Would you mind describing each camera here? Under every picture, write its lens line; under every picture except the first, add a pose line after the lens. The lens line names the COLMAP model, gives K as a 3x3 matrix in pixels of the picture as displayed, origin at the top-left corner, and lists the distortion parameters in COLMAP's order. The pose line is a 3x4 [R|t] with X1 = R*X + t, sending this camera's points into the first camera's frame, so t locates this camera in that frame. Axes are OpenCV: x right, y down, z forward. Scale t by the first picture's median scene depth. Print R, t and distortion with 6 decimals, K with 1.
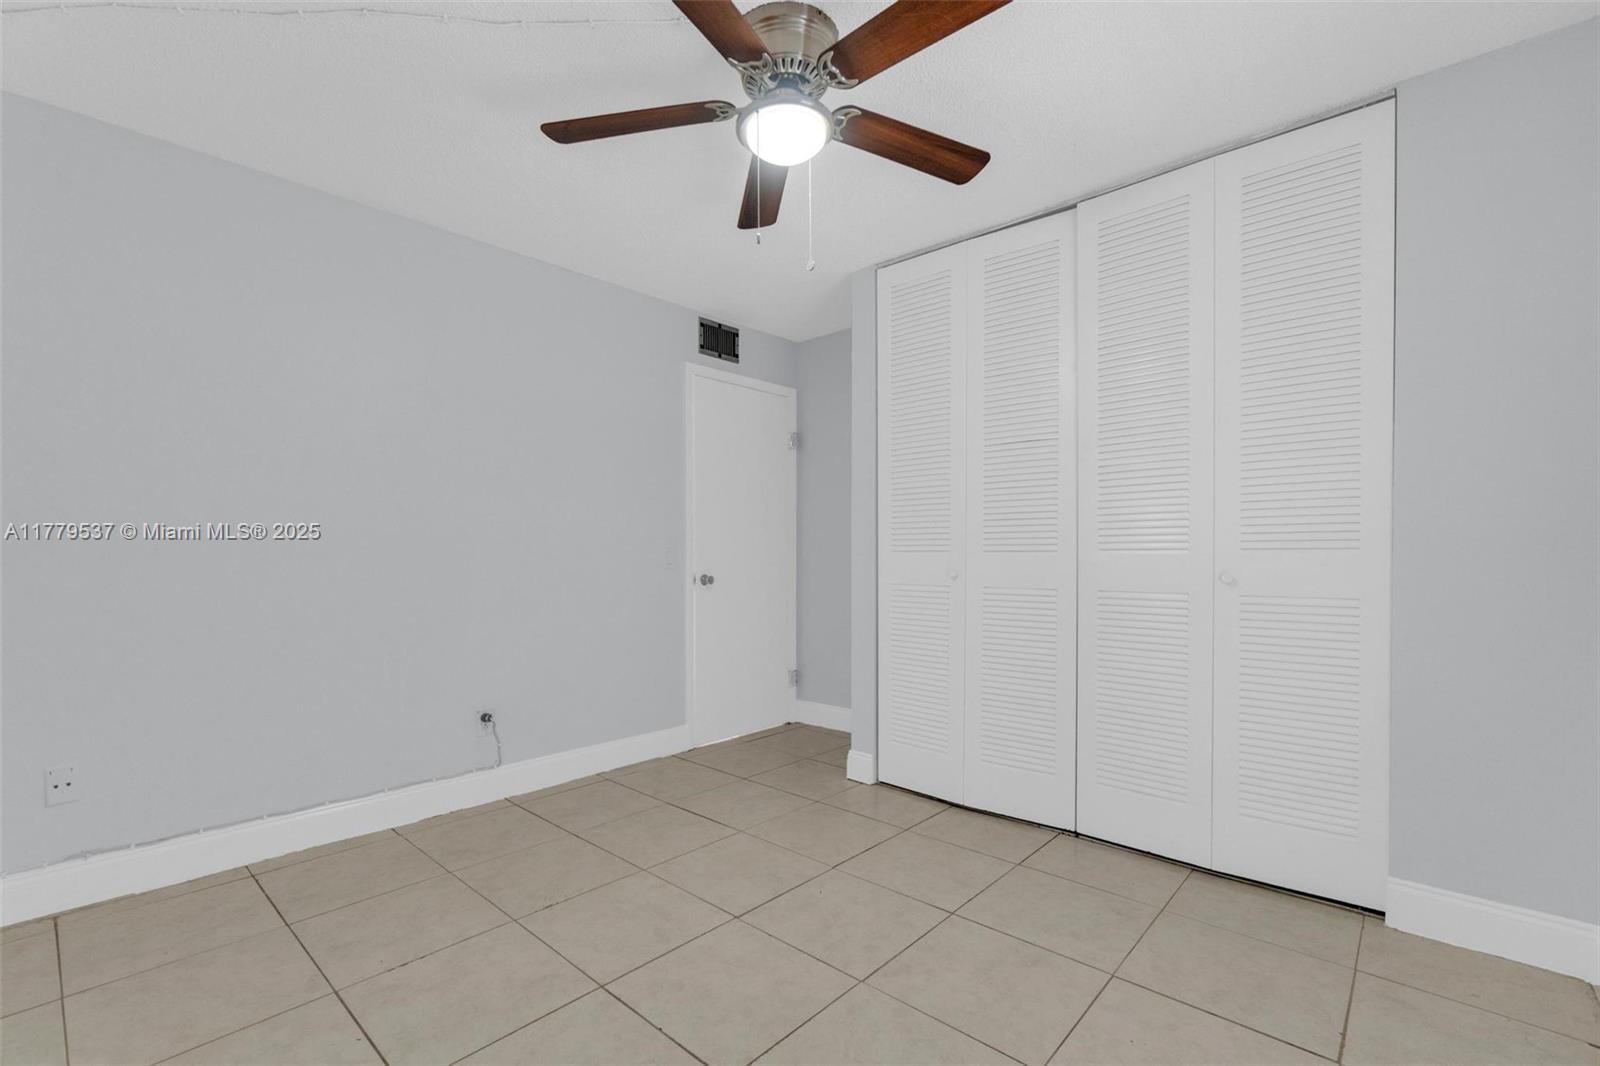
lens RADIAL K [[705.7, 0, 795.8], [0, 705.7, 551.8], [0, 0, 1]] dist [-0.001047, -0.000126]
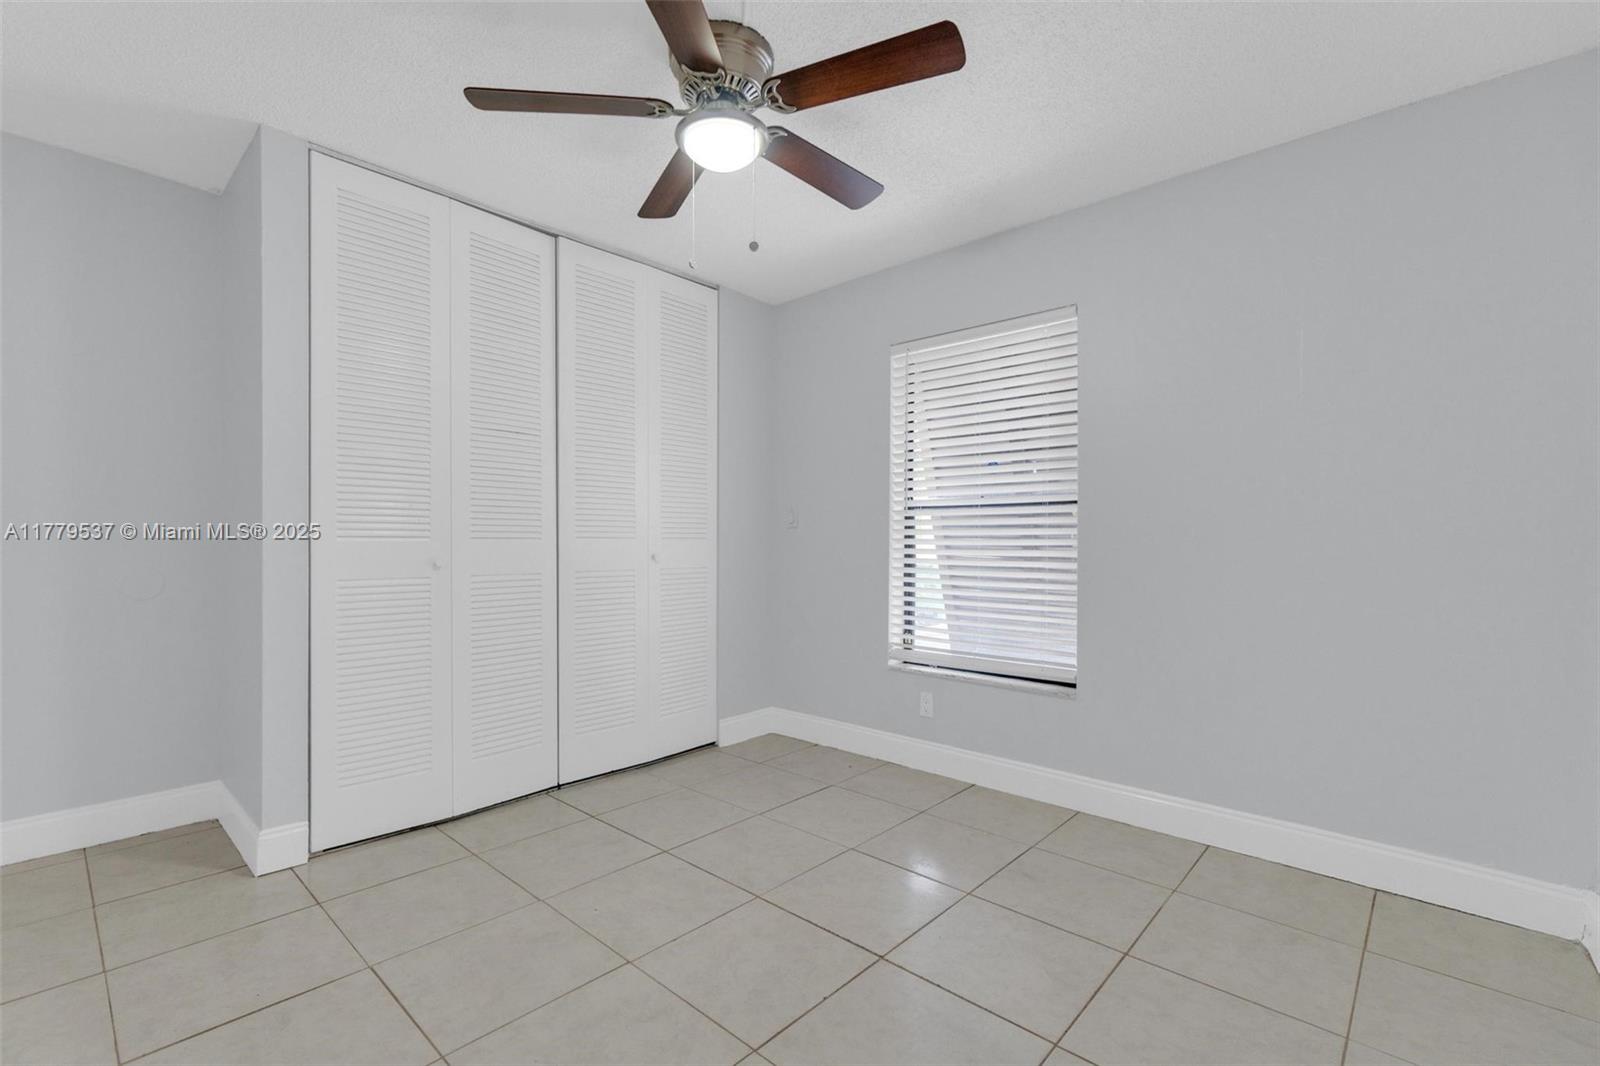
lens RADIAL K [[689.9, 0, 791.8], [0, 689.9, 527.3], [0, 0, 1]] dist [-0.008221, -0.000218]
pose [[0.013369, 0.020831, 0.999694, -0.723522], [-0.007098, 0.999760, -0.020737, 0.002031], [-0.999885, -0.006819, 0.013514, 0.617098]]
